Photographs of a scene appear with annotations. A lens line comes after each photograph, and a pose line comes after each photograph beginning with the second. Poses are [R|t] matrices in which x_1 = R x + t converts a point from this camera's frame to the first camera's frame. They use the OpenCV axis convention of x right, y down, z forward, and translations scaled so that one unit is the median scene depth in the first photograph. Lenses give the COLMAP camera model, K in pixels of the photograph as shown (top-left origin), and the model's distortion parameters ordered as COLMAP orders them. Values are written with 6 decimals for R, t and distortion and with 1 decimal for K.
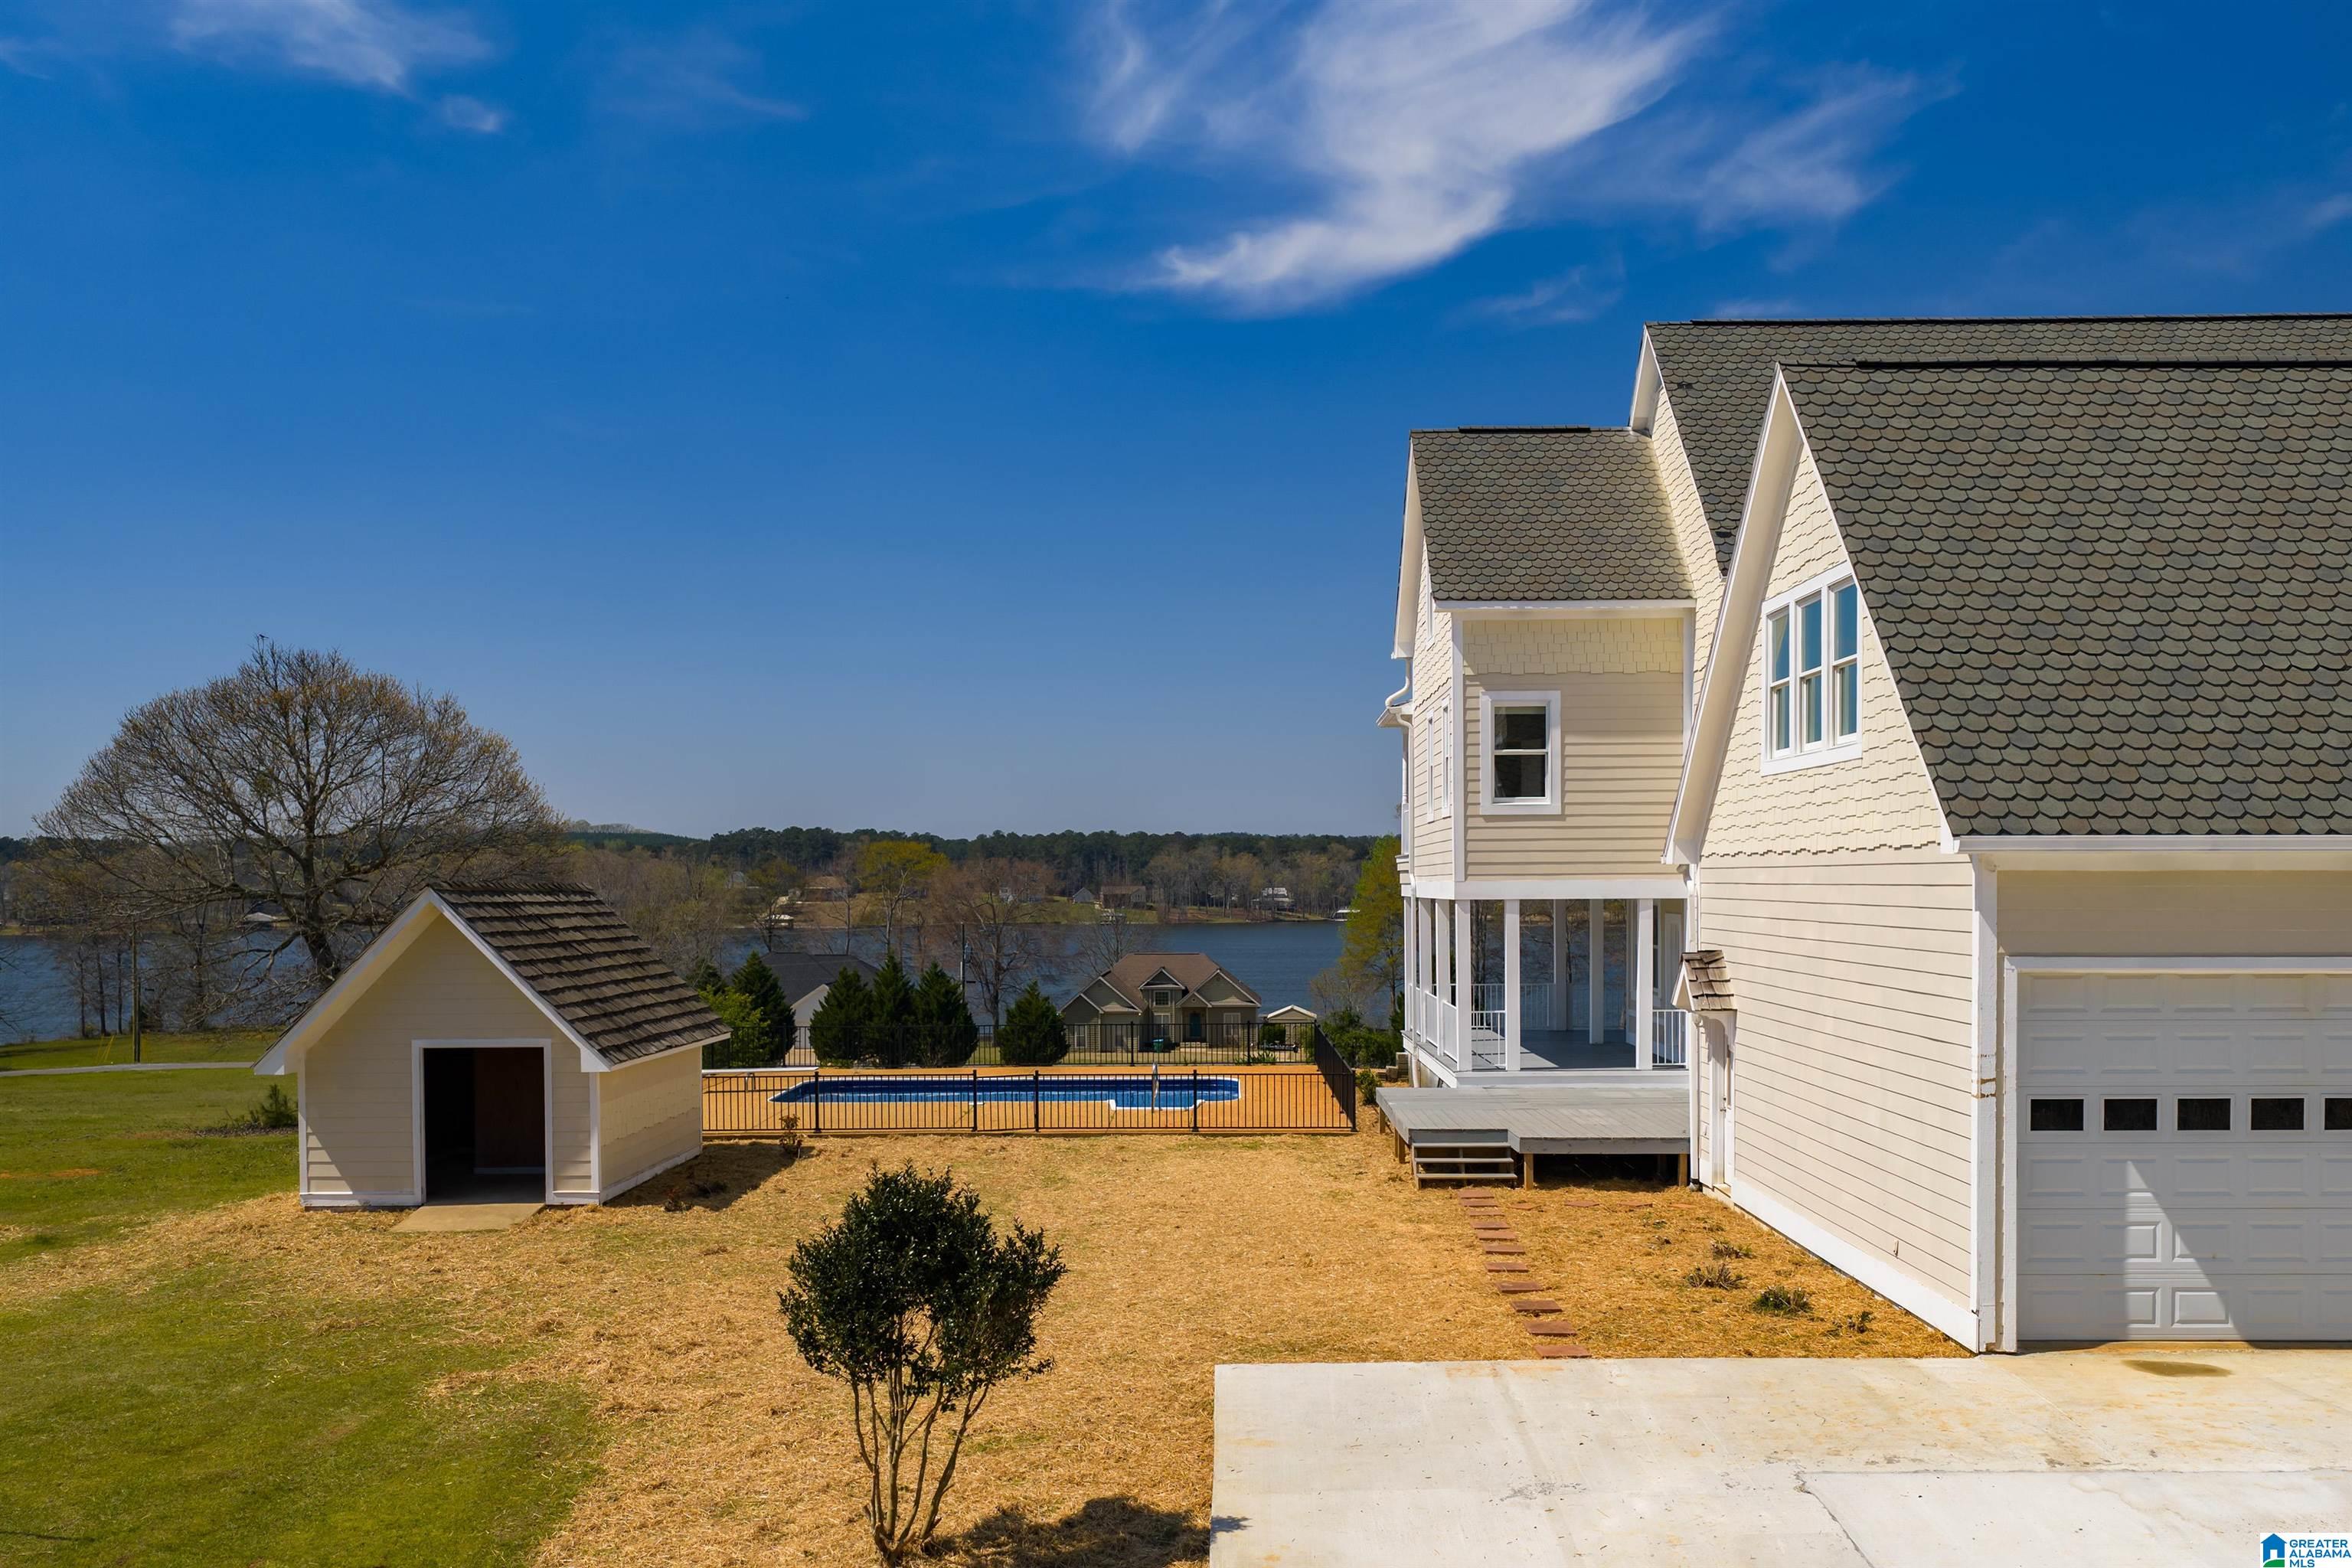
lens RADIAL K [[1991.6, 0, 1170.2], [0, 1991.6, 917.2], [0, 0, 1]] dist [-0.002110, 0.004509]
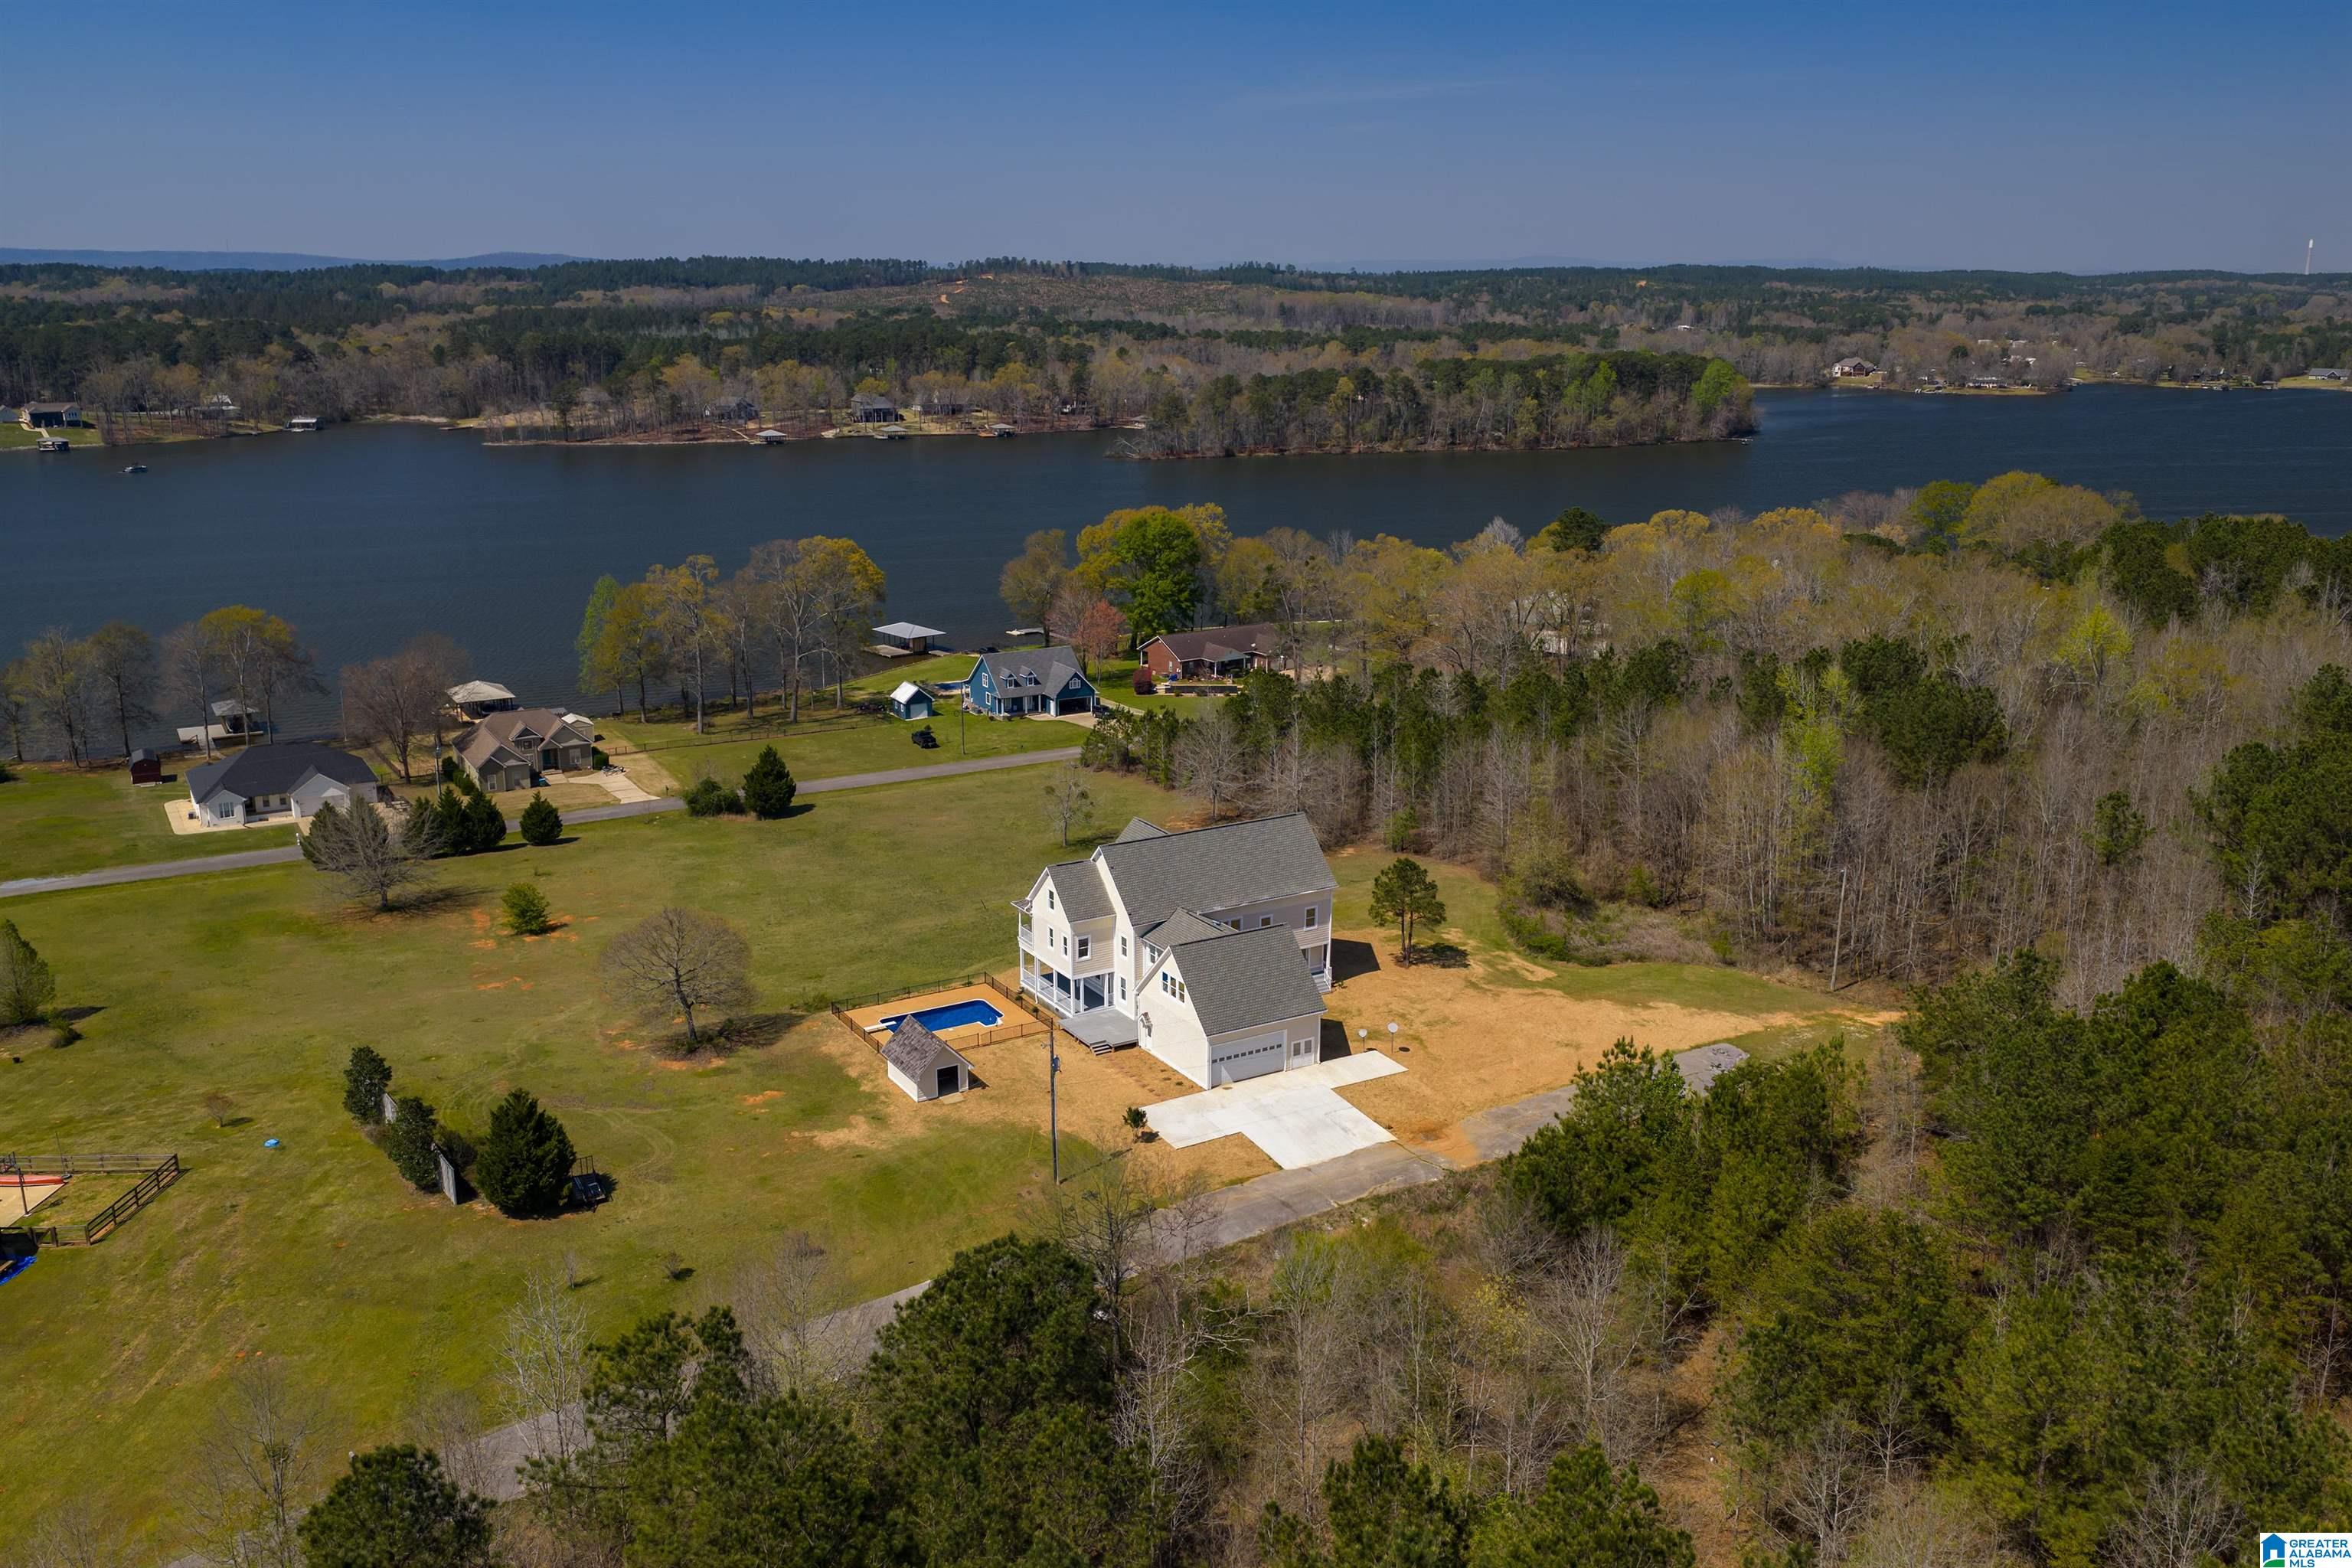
lens RADIAL K [[1946.2, 0, 1176.0], [0, 1946.2, 784.0], [0, 0, 1]] dist [0.035791, -0.062629]
pose [[0.846113, -0.126242, 0.517837, -1.290127], [0.000406, 0.971698, 0.236225, -1.011985], [-0.533003, -0.199663, 0.822218, -1.844762]]
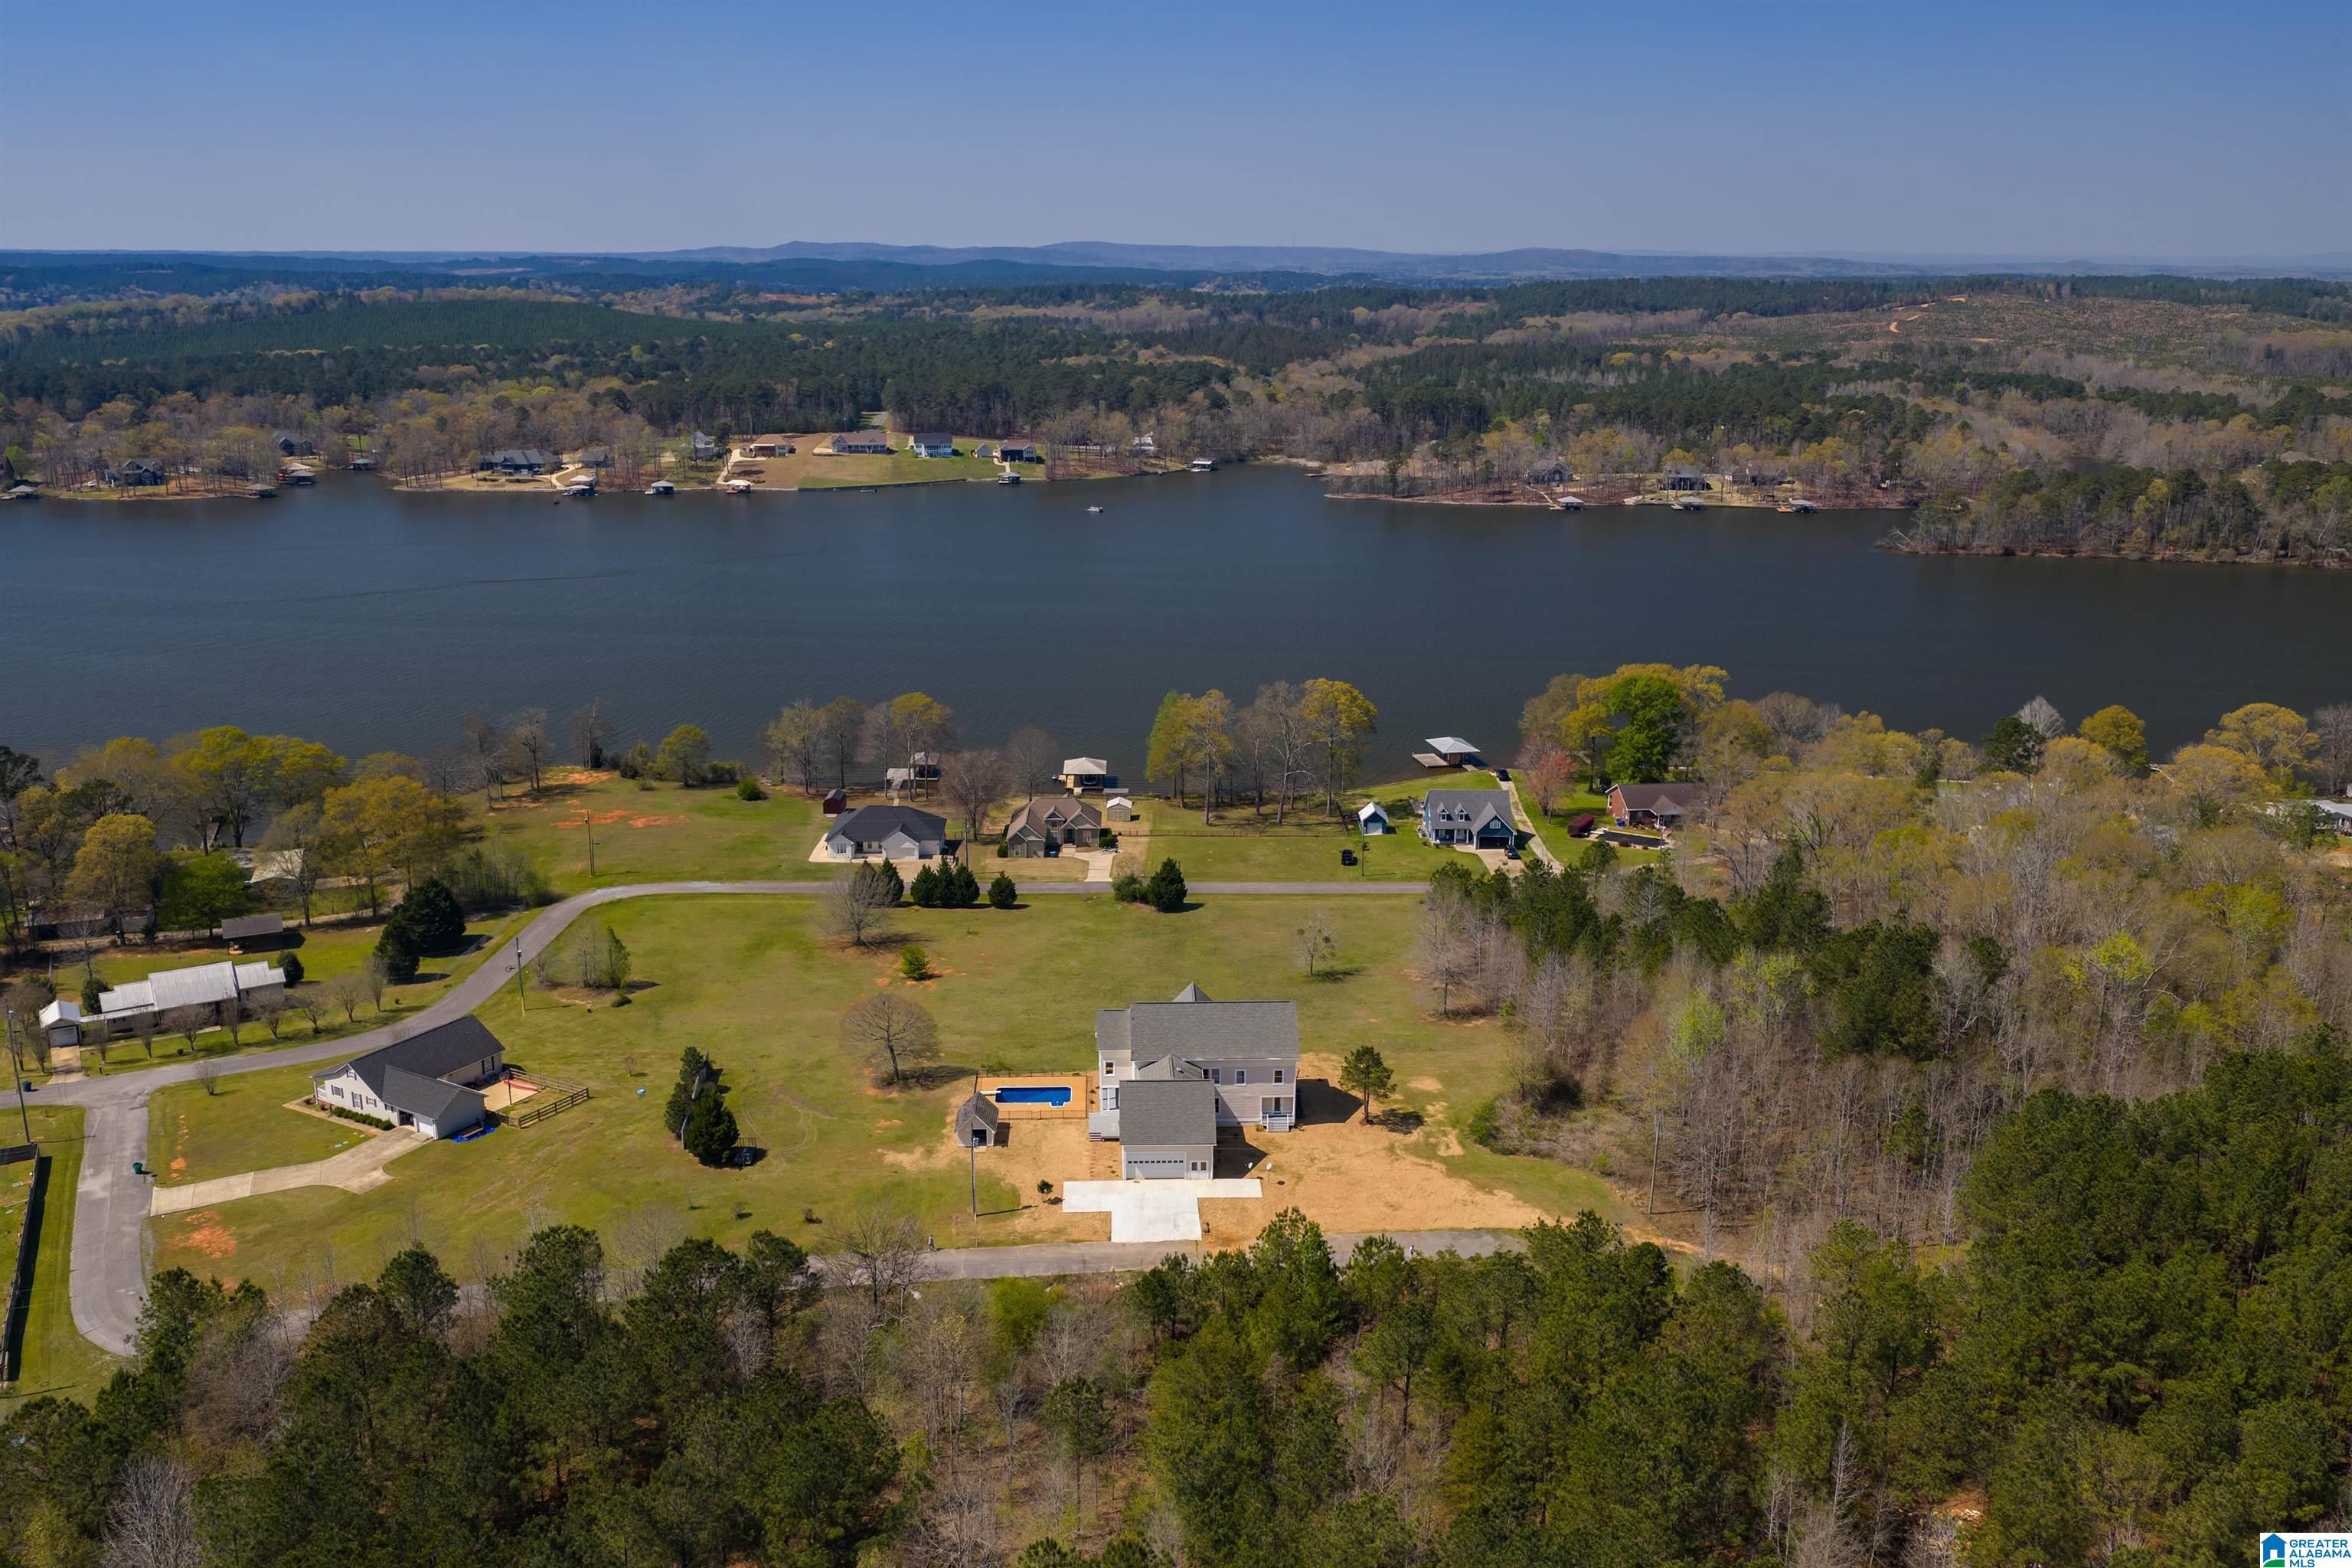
lens RADIAL K [[1946.2, 0, 1176.0], [0, 1946.2, 784.0], [0, 0, 1]] dist [0.035791, -0.062629]
pose [[0.998092, -0.002984, 0.061671, -0.006712], [-0.012265, 0.969345, 0.245399, -1.802003], [-0.060512, -0.245687, 0.967459, -3.555704]]
